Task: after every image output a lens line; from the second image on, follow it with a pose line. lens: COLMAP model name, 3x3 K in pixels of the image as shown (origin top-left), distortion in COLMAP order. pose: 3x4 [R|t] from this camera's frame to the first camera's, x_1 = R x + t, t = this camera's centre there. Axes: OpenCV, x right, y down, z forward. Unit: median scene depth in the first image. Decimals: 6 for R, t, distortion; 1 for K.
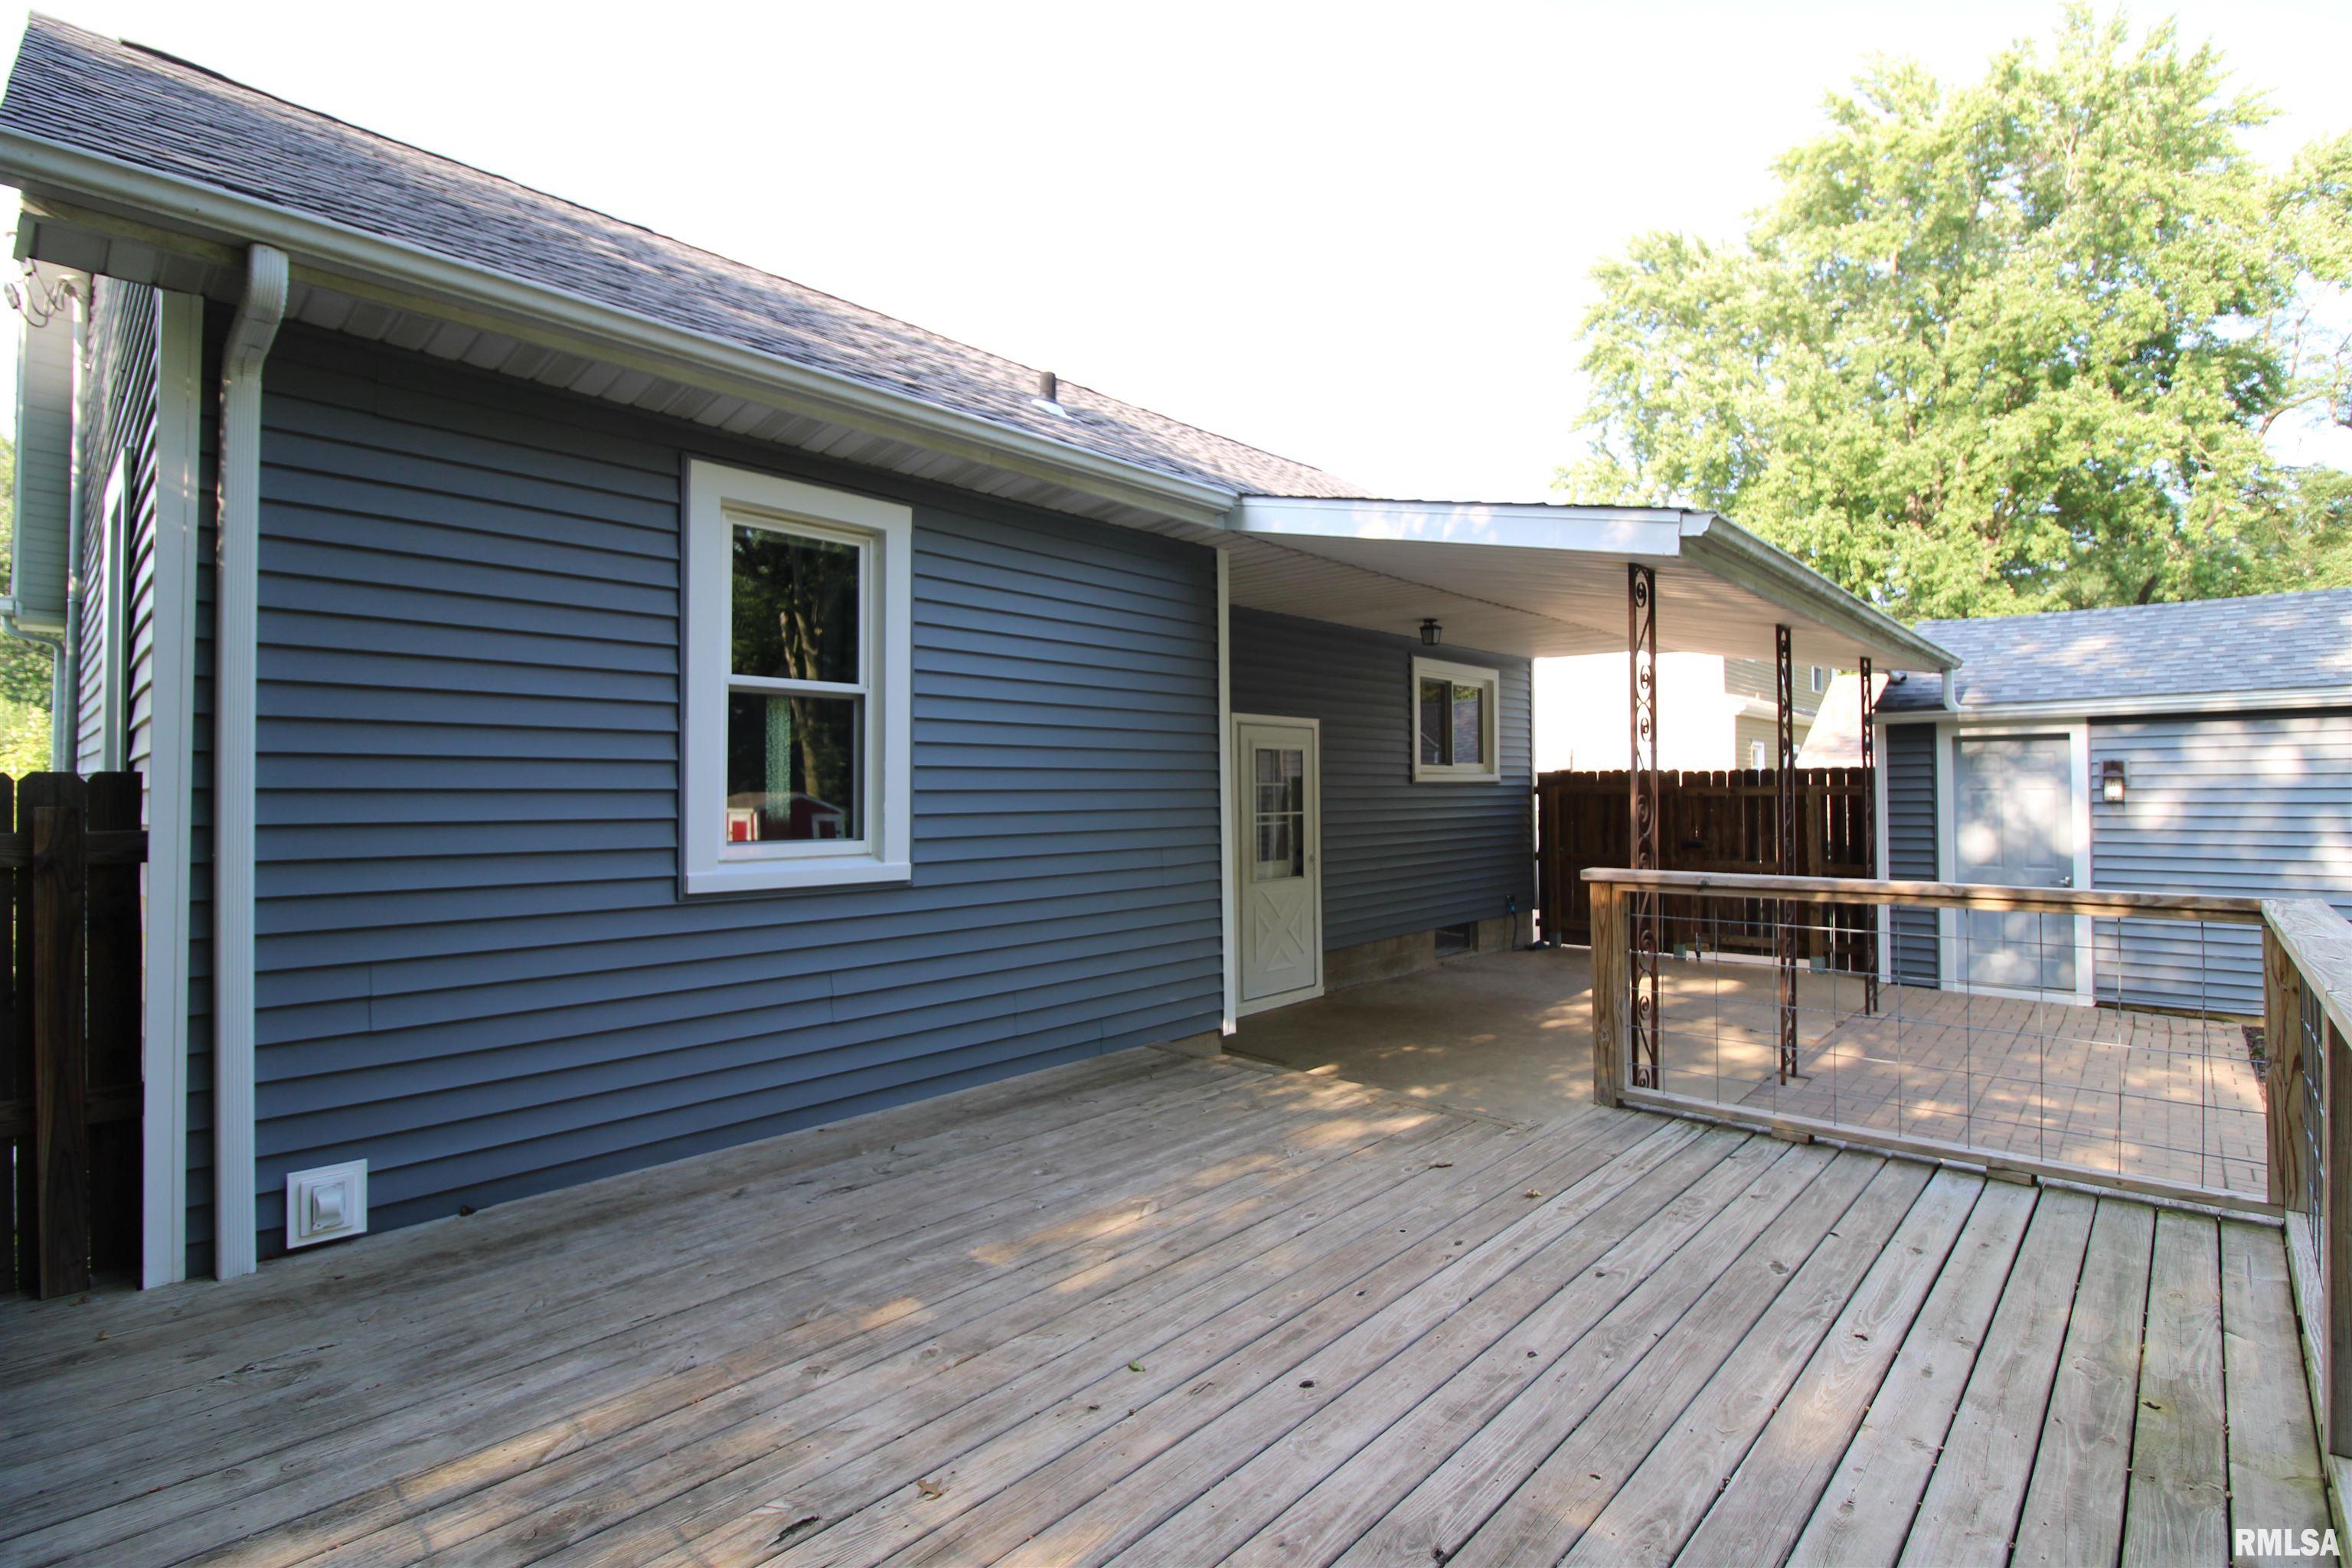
lens RADIAL K [[1091.7, 0, 1183.1], [0, 1091.7, 774.3], [0, 0, 1]] dist [-0.013226, -0.002725]
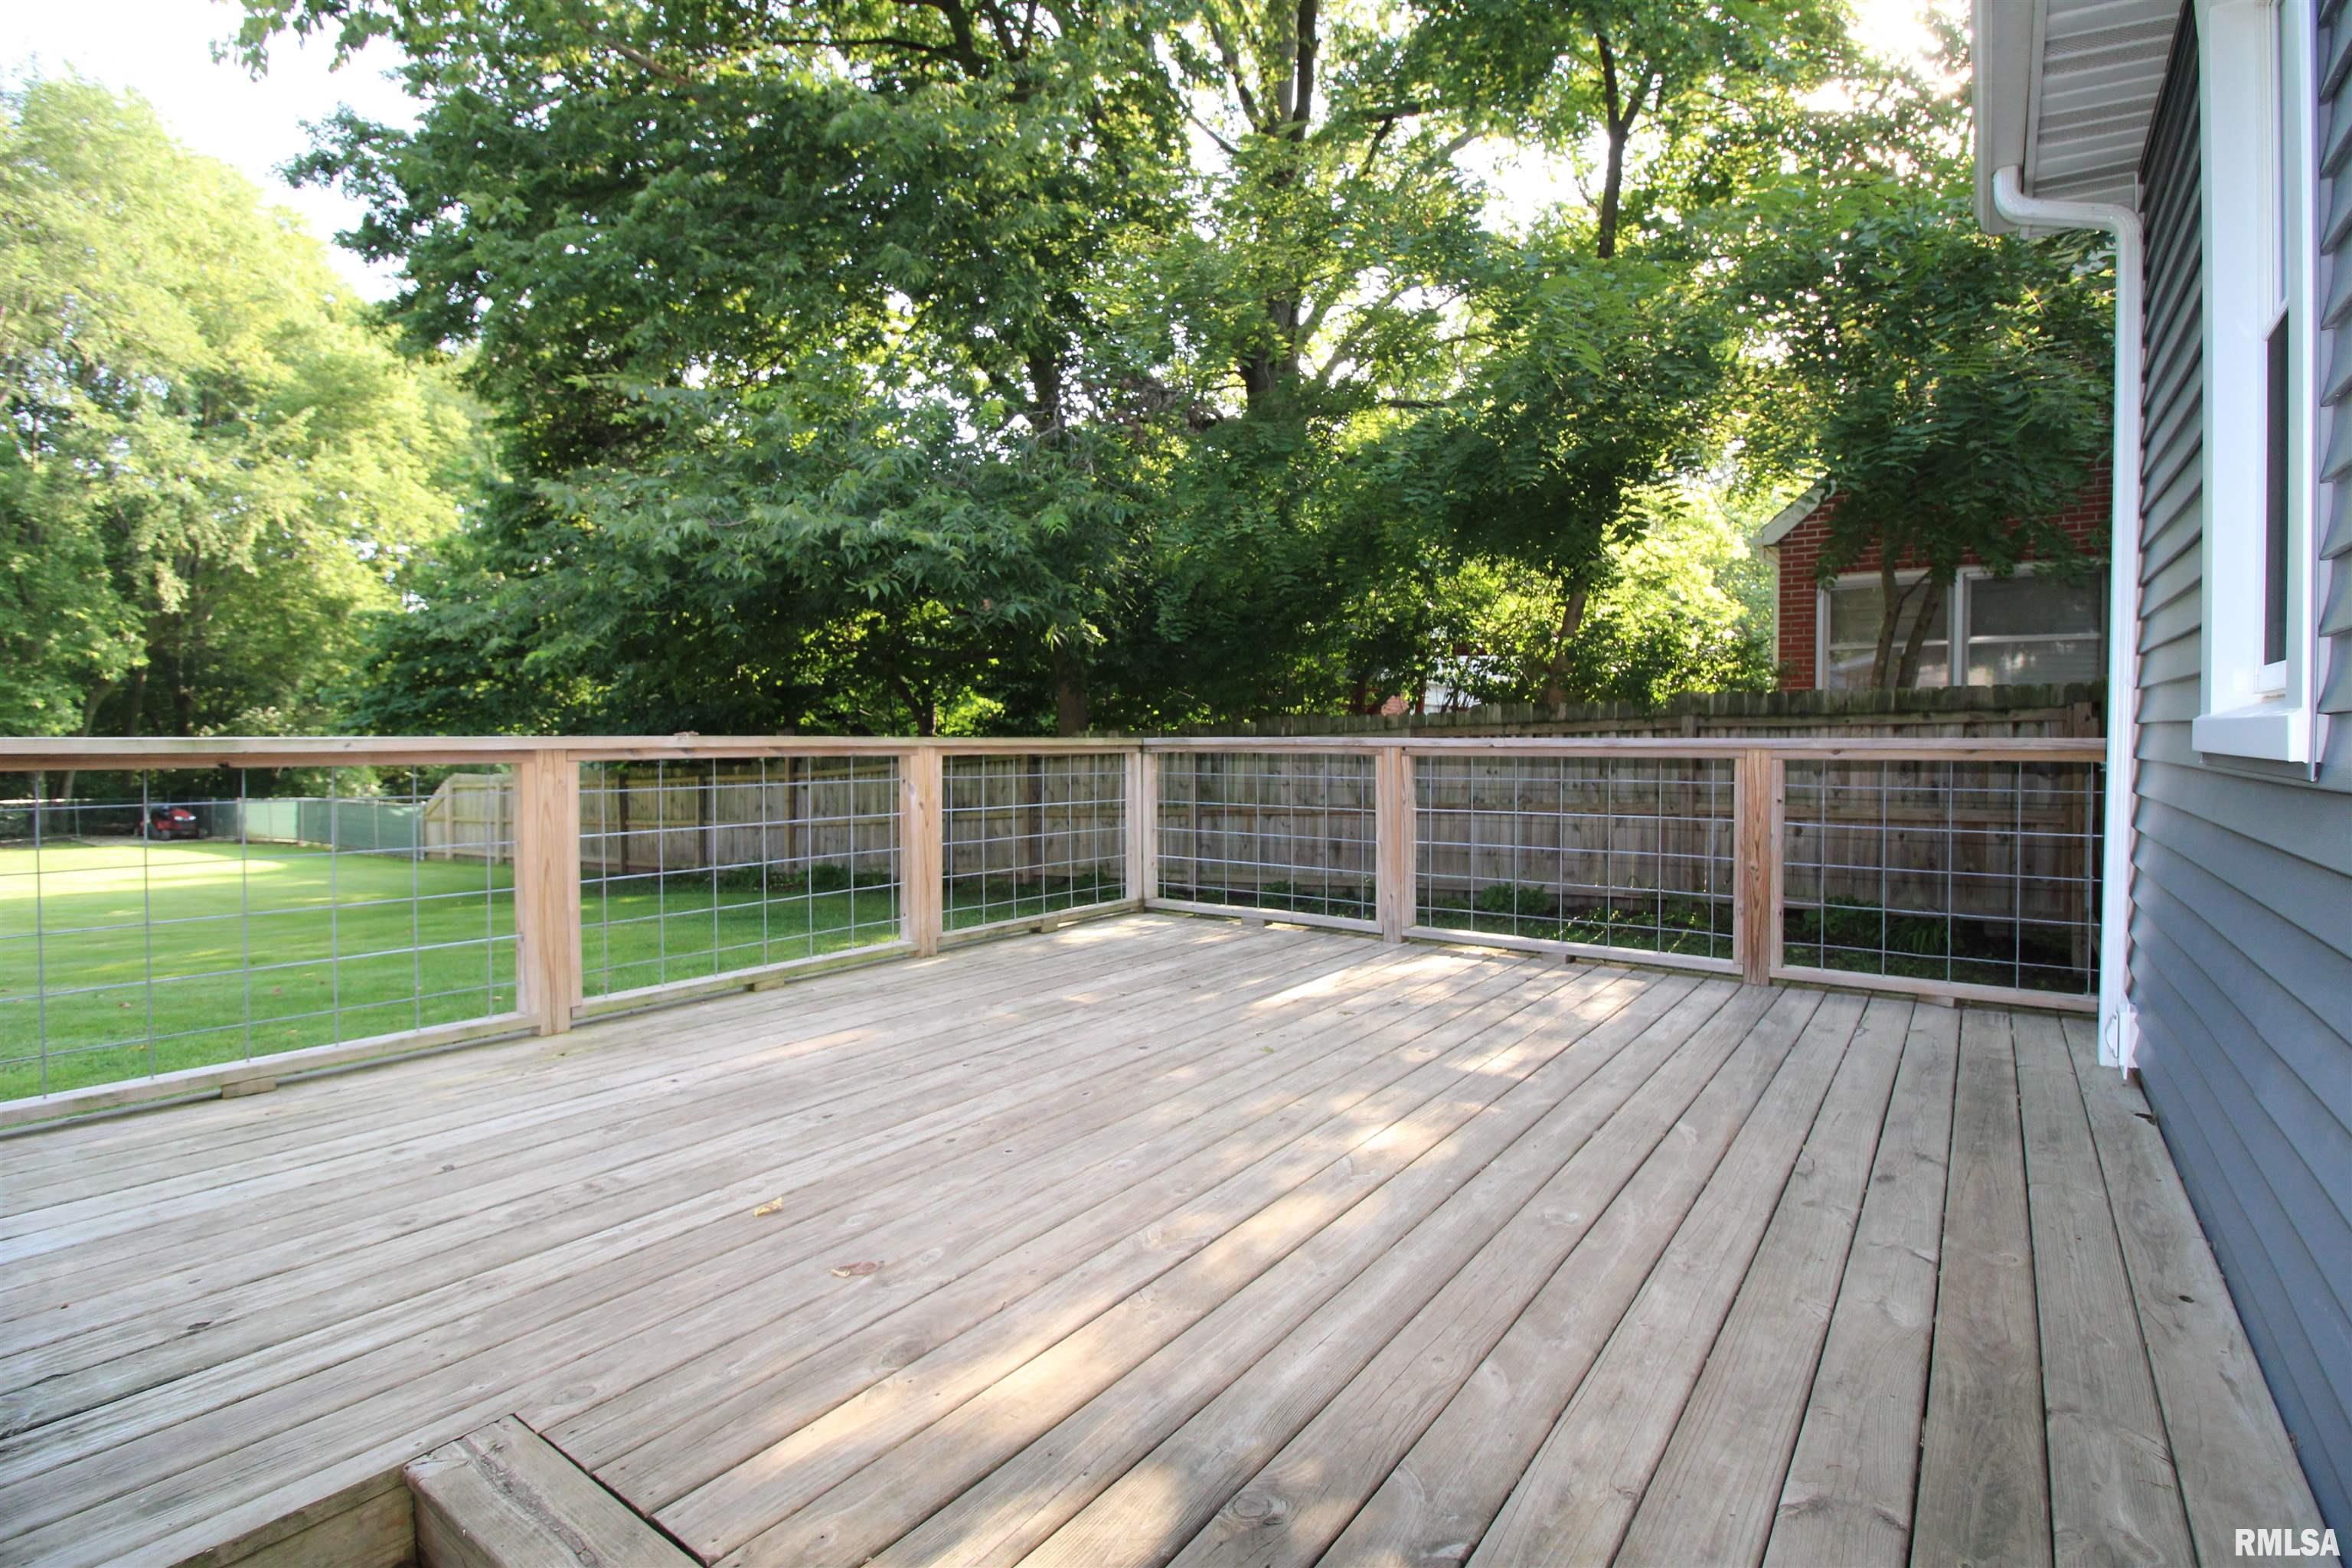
lens RADIAL K [[1091.7, 0, 1175.6], [0, 1091.7, 772.4], [0, 0, 1]] dist [-0.013226, -0.002725]
pose [[-0.994060, 0.007078, -0.108607, 0.194301], [0.005479, 0.999872, 0.015008, 0.156765], [0.108700, 0.014323, -0.993971, 2.095546]]
